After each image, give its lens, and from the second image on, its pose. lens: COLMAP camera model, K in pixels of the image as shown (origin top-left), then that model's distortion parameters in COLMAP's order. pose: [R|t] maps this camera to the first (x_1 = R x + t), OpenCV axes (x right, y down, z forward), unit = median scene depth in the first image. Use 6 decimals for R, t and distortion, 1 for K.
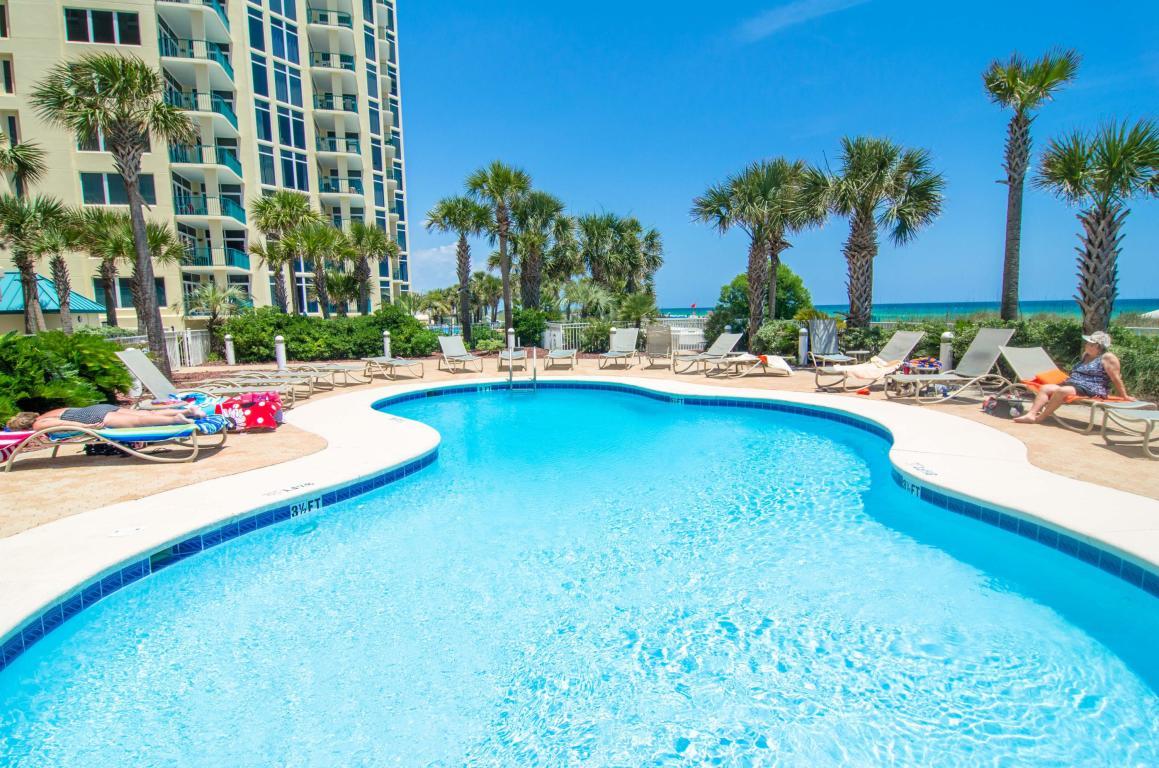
lens RADIAL K [[626.8, 0, 581.6], [0, 626.8, 392.0], [0, 0, 1]] dist [-0.026171, -0.000899]
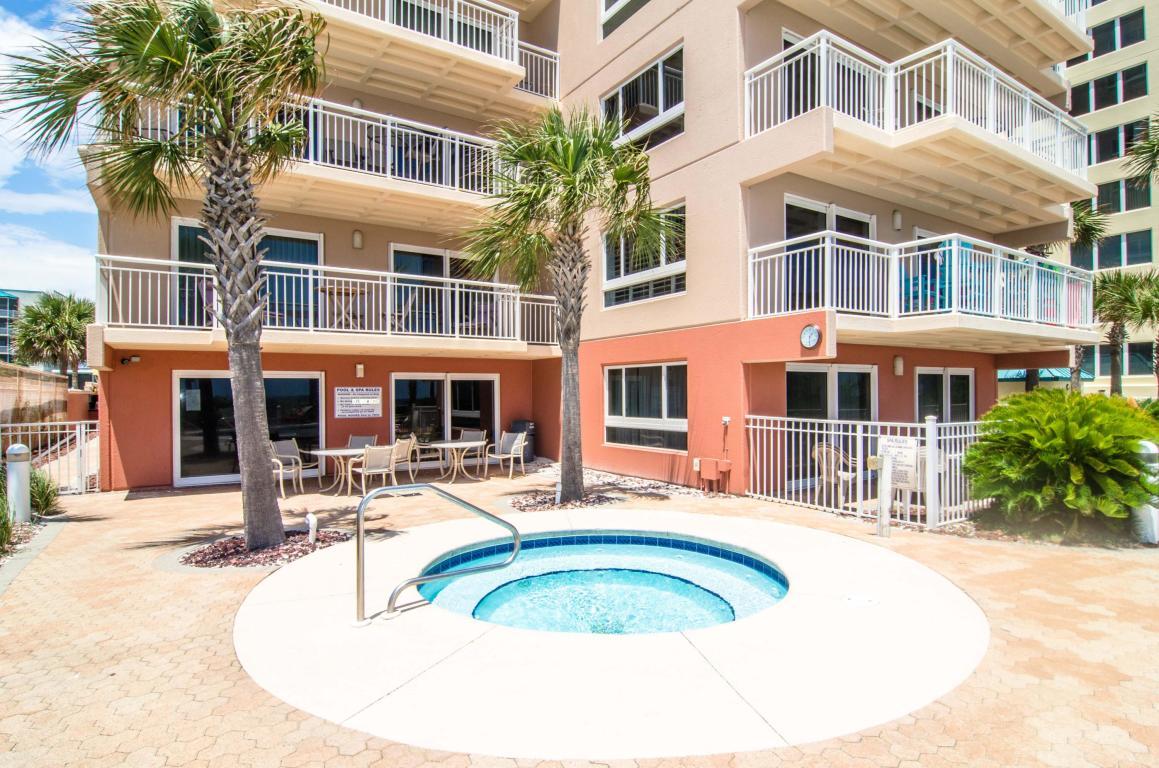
lens RADIAL K [[626.8, 0, 583.3], [0, 626.8, 389.2], [0, 0, 1]] dist [-0.026171, -0.000899]
pose [[0.280016, 0.010967, -0.959933, -0.092152], [-0.121294, 0.992325, -0.024045, 0.003728], [0.952302, 0.123167, 0.279197, -0.021888]]
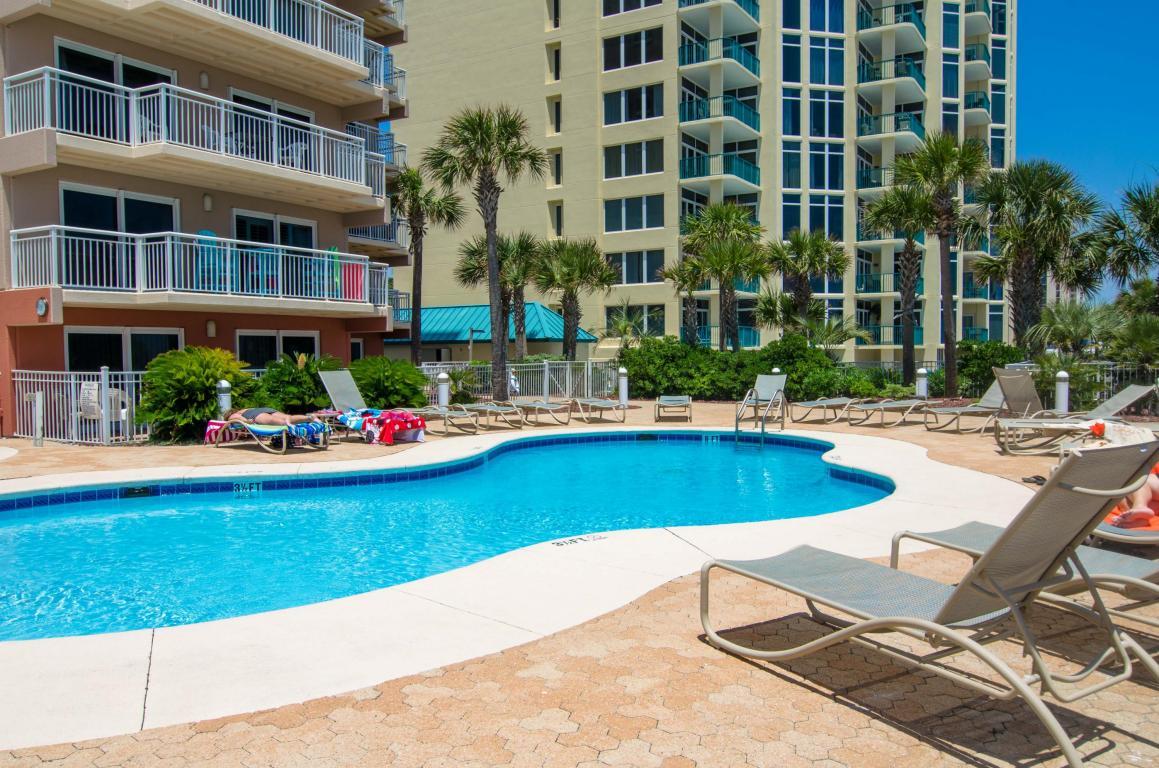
lens RADIAL K [[899.6, 0, 579.8], [0, 899.6, 382.0], [0, 0, 1]] dist [0.005041, 0.002266]
pose [[0.665109, 0.039196, -0.745717, 0.213379], [-0.101620, 0.994082, -0.038385, -0.005724], [0.739800, 0.101310, 0.665156, 0.030234]]
